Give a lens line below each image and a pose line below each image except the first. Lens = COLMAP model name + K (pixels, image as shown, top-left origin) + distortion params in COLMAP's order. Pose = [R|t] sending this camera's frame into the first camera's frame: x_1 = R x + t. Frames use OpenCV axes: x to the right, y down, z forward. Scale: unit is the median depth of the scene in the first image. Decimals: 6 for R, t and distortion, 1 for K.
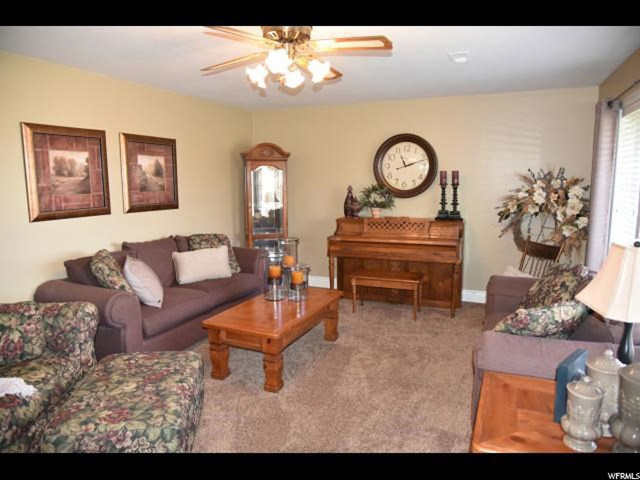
lens RADIAL K [[430.4, 0, 317.9], [0, 430.4, 240.3], [0, 0, 1]] dist [-0.043216, 0.003495]
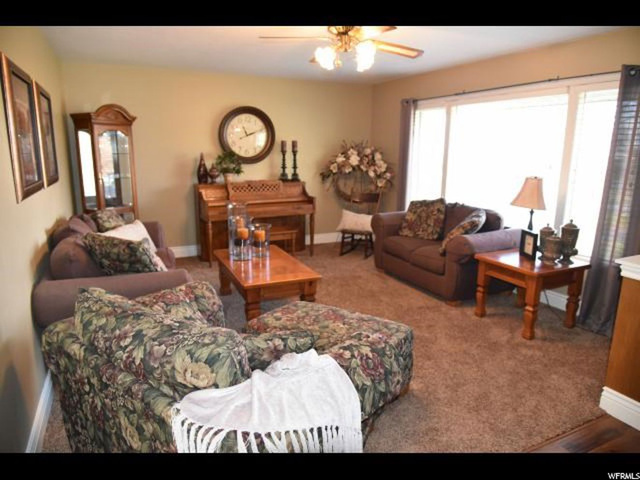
lens RADIAL K [[430.4, 0, 317.9], [0, 430.4, 240.3], [0, 0, 1]] dist [-0.043216, 0.003495]
pose [[0.657872, -0.147363, 0.738572, -0.586809], [0.096949, 0.989081, 0.110991, -0.008313], [-0.746864, -0.001414, 0.664976, 0.120641]]
